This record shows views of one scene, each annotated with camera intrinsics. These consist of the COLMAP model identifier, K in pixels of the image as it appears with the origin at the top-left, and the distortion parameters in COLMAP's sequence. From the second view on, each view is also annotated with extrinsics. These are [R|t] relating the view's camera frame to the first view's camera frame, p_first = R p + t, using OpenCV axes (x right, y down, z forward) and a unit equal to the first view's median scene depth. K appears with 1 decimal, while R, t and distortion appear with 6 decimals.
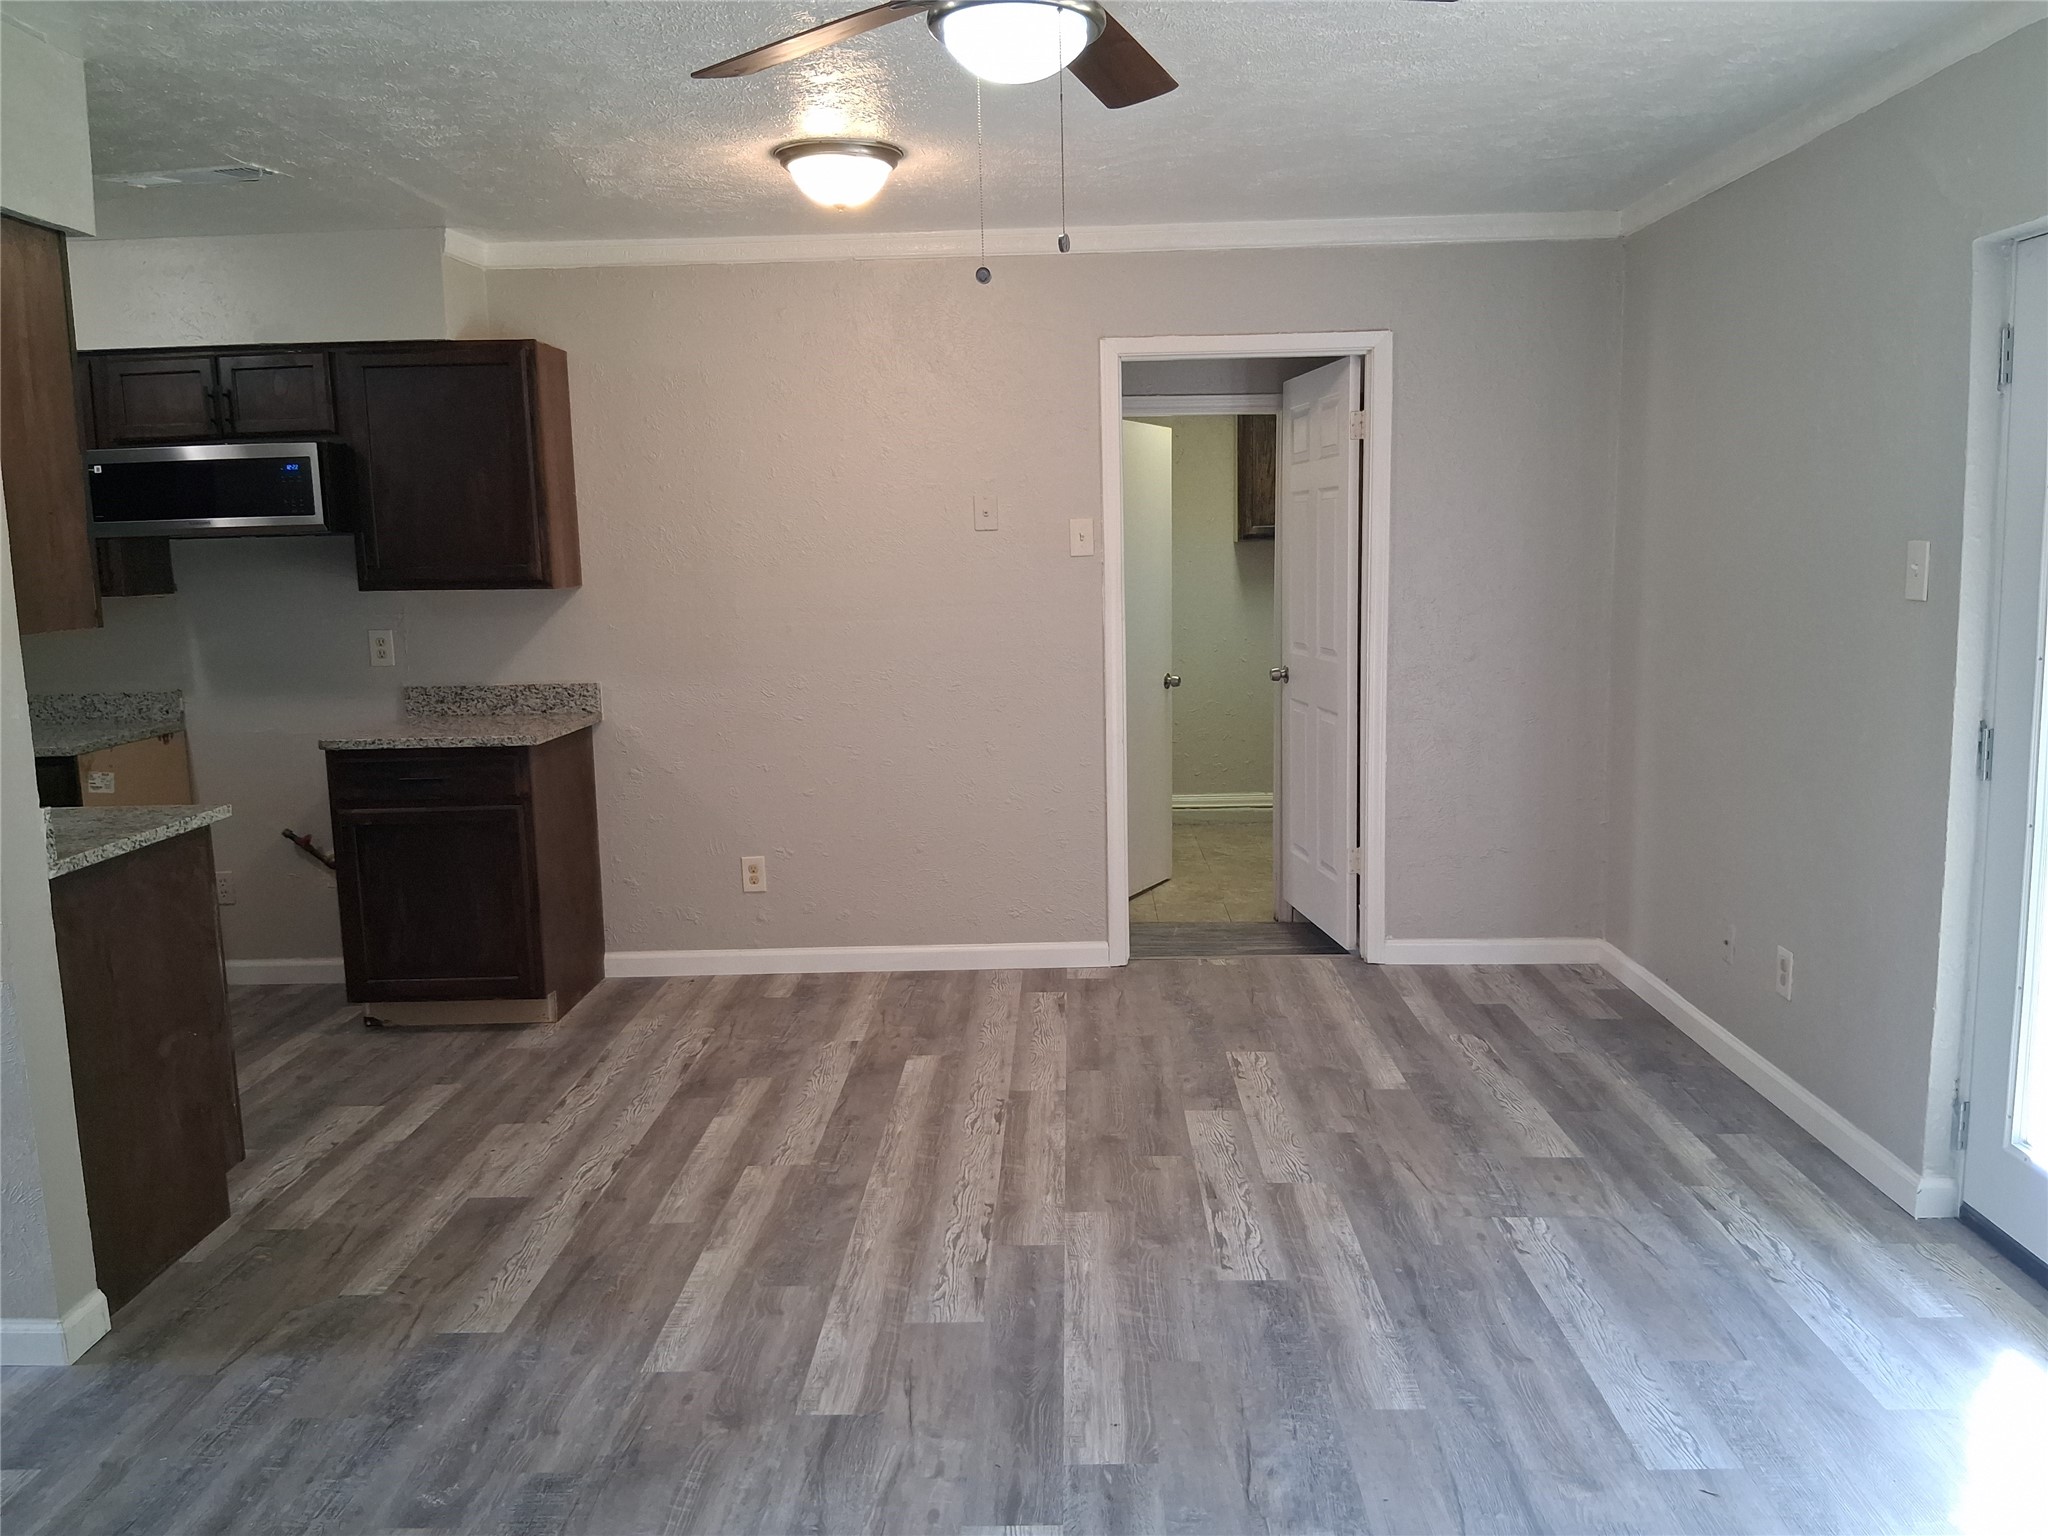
lens RADIAL K [[1516.3, 0, 1024.5], [0, 1516.3, 754.8], [0, 0, 1]] dist [0.069198, -0.132675]
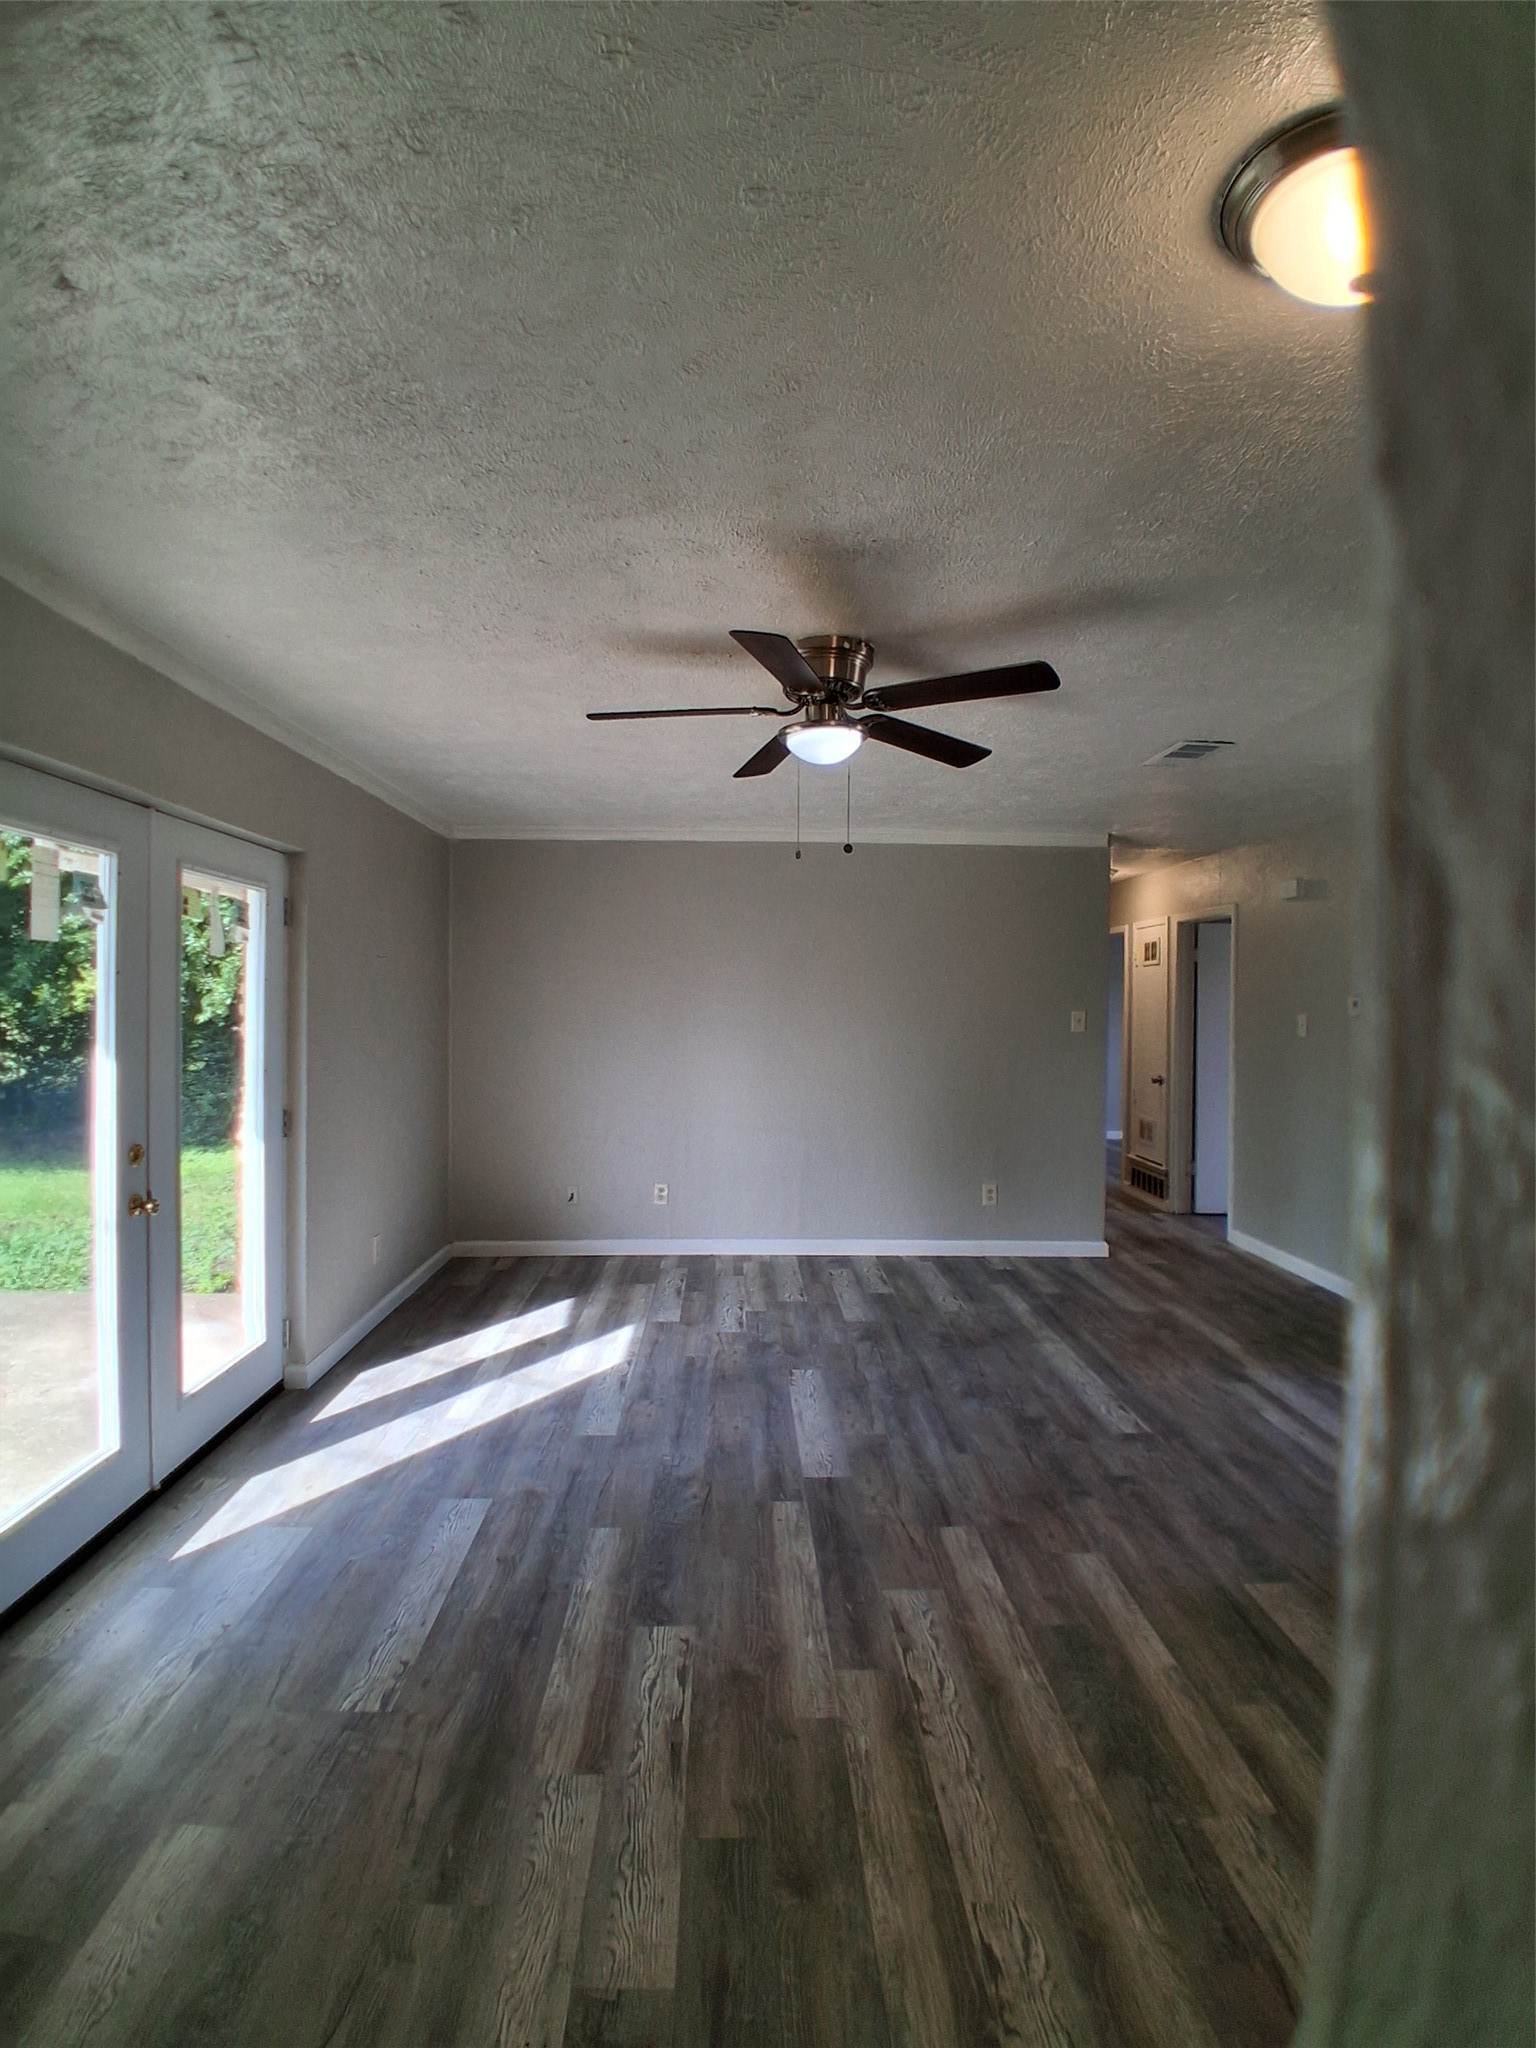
lens RADIAL K [[1014.0, 0, 758.6], [0, 1014.0, 1022.0], [0, 0, 1]] dist [0.010114, -0.050256]
pose [[-0.998216, 0.018300, -0.056826, 0.098535], [0.009187, 0.987608, 0.156673, -0.203079], [0.058988, 0.155872, -0.986014, 1.467287]]
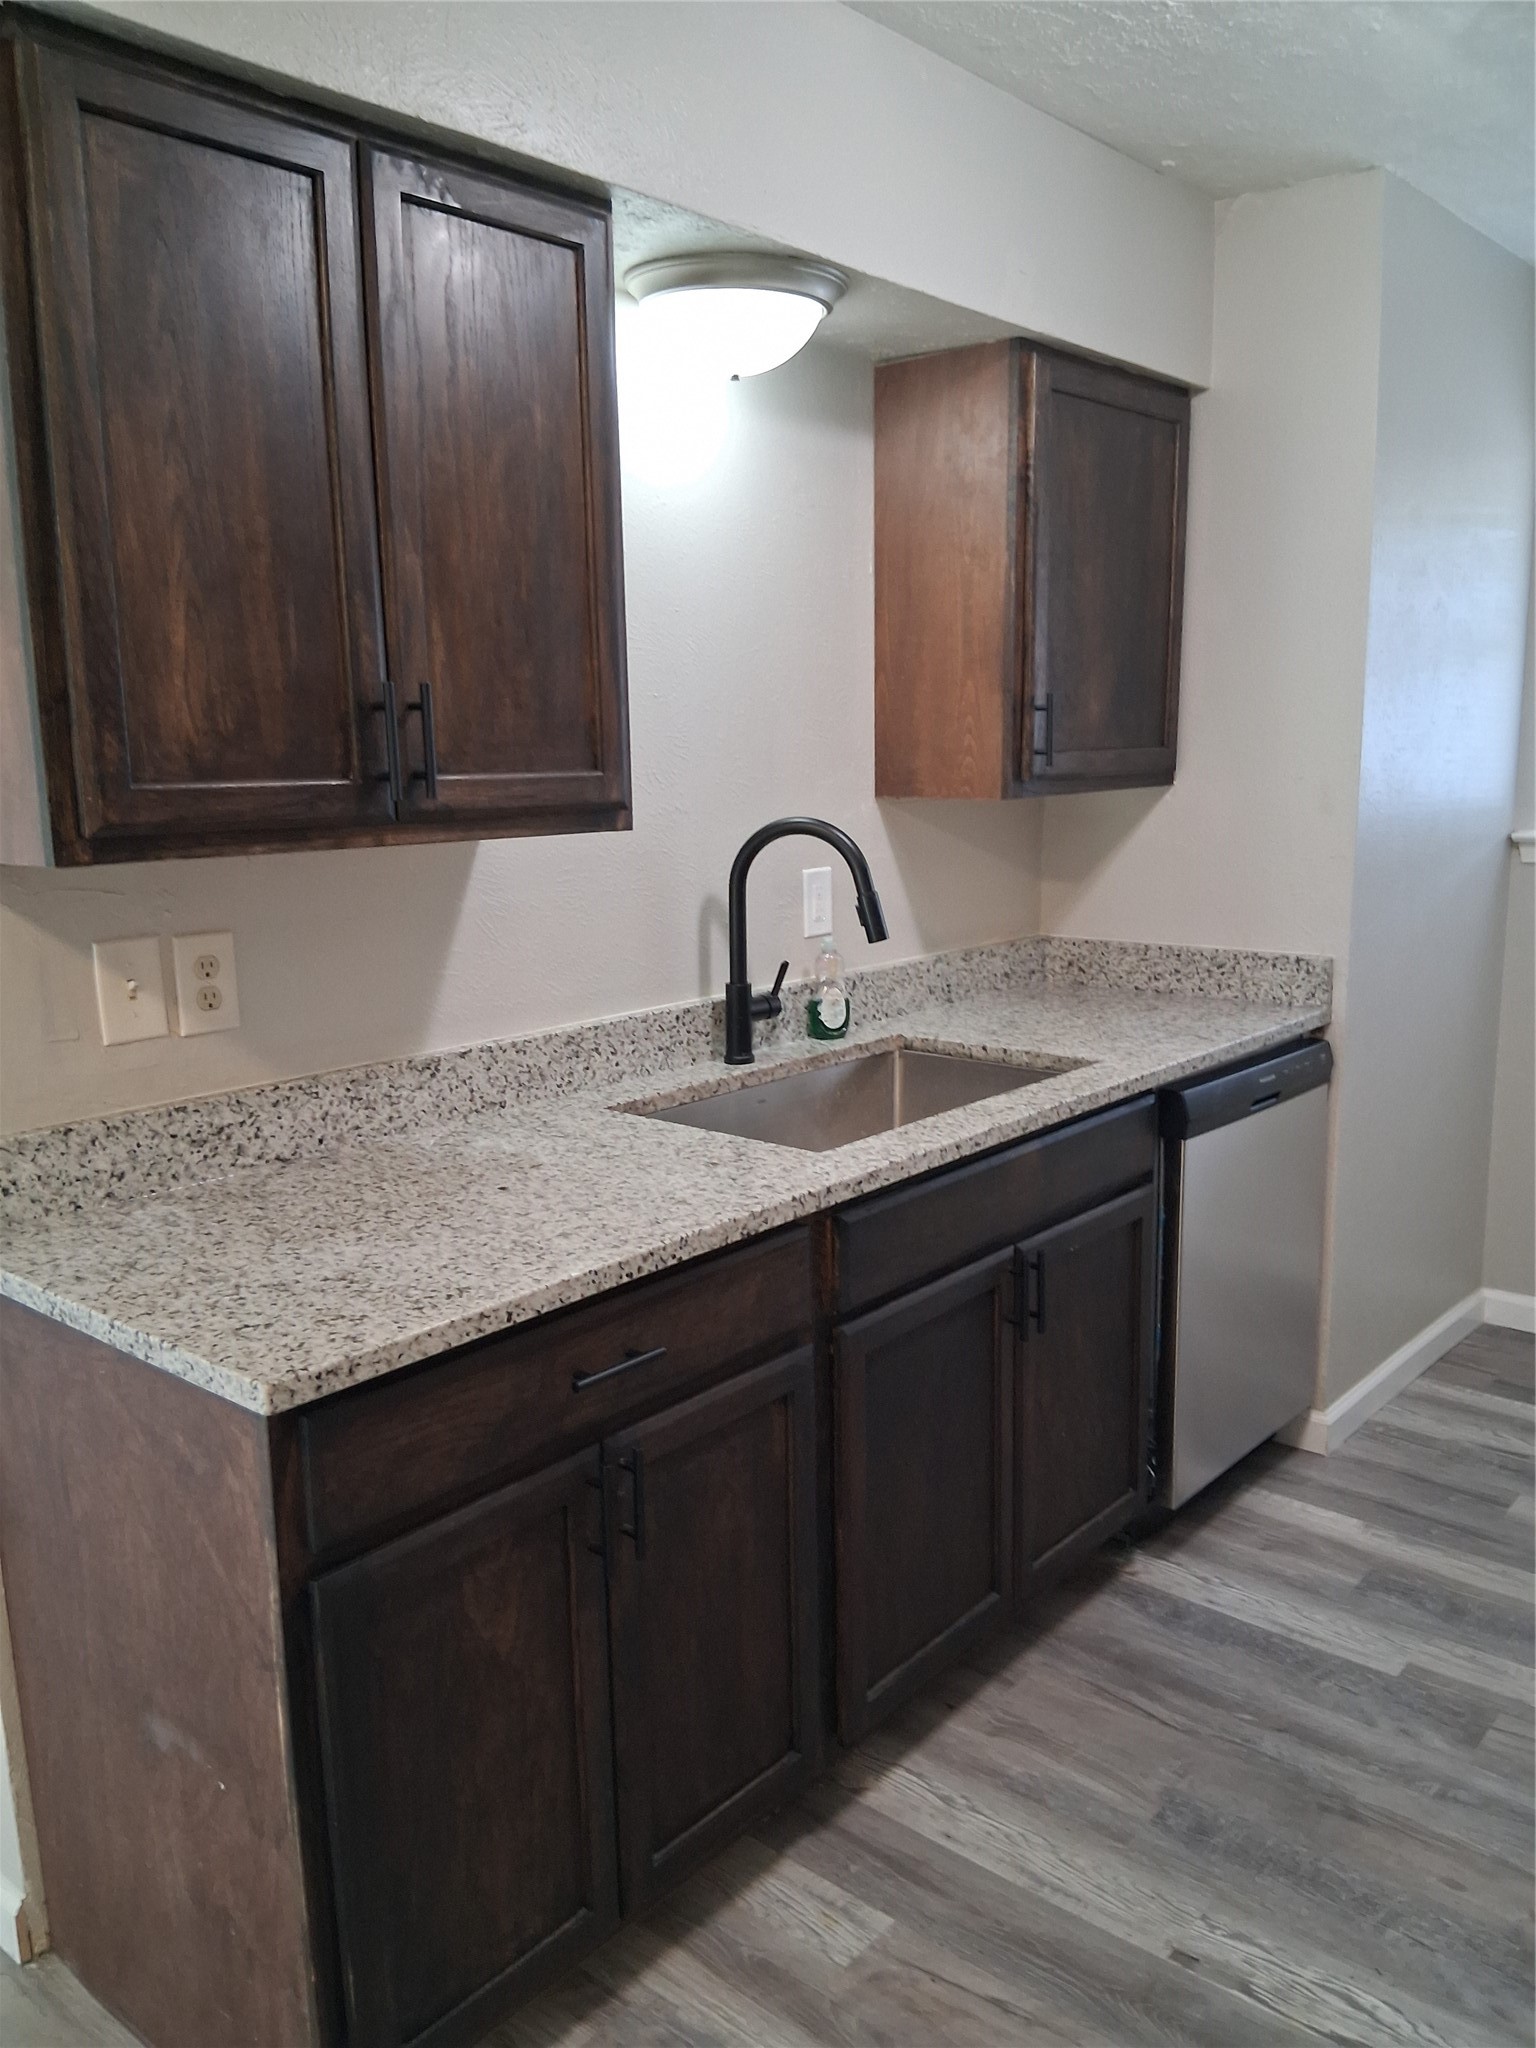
lens RADIAL K [[1600.0, 0, 774.9], [0, 1600.0, 1013.7], [0, 0, 1]] dist [0.003937, -0.005540]
pose [[-0.621481, 0.164280, -0.766011, -0.303735], [-0.085337, 0.957753, 0.274638, -0.172280], [0.778767, 0.236052, -0.581206, 1.290512]]
